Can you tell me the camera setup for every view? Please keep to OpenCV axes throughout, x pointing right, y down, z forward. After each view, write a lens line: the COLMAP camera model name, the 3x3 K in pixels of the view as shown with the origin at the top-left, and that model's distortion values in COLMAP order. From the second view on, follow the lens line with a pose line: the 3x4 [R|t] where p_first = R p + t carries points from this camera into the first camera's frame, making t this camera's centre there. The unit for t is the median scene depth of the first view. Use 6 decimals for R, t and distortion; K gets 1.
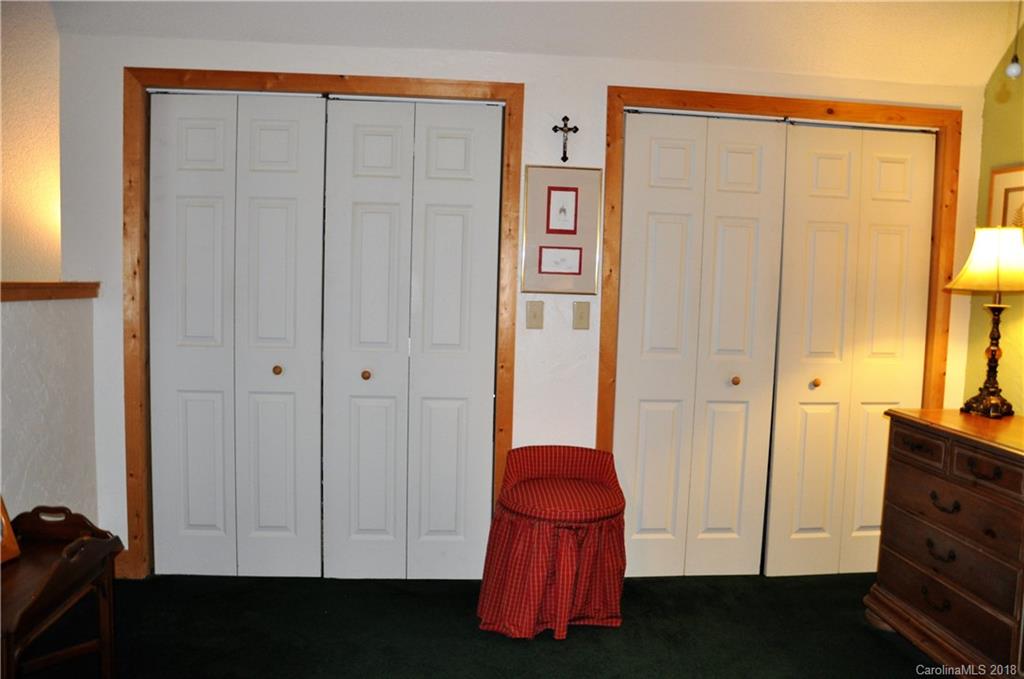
lens RADIAL K [[802.8, 0, 507.1], [0, 802.8, 340.9], [0, 0, 1]] dist [-0.106589, 0.036136]
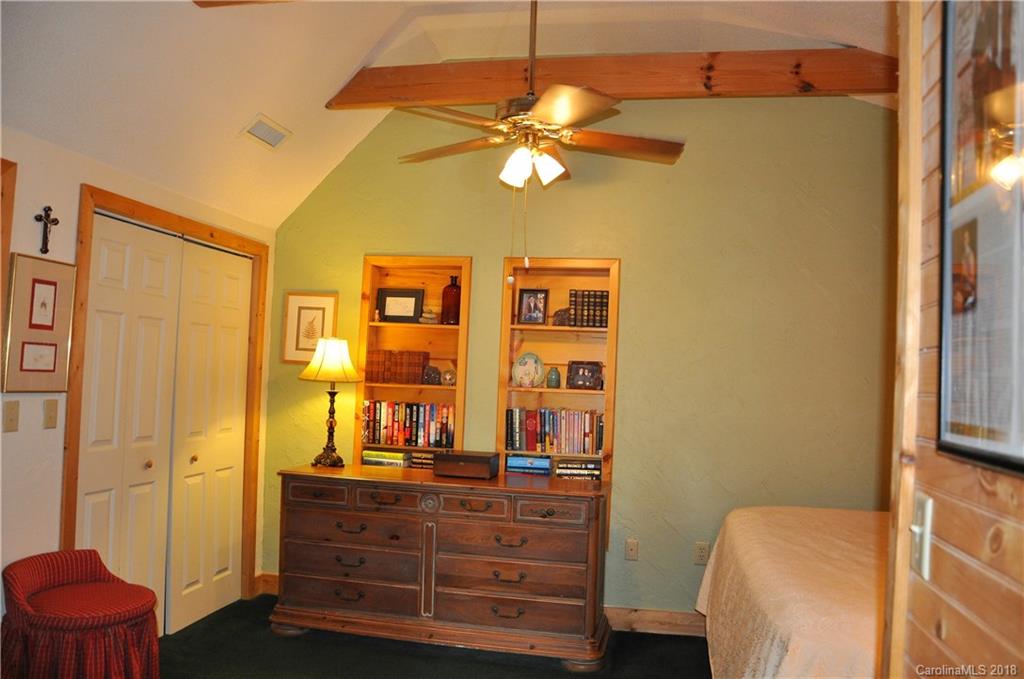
lens RADIAL K [[802.8, 0, 504.7], [0, 802.8, 341.6], [0, 0, 1]] dist [-0.106589, 0.036136]
pose [[0.290308, 0.022468, 0.956669, -0.652975], [0.045703, 0.998258, -0.037314, -0.059972], [-0.955841, 0.054555, 0.288776, 0.213572]]
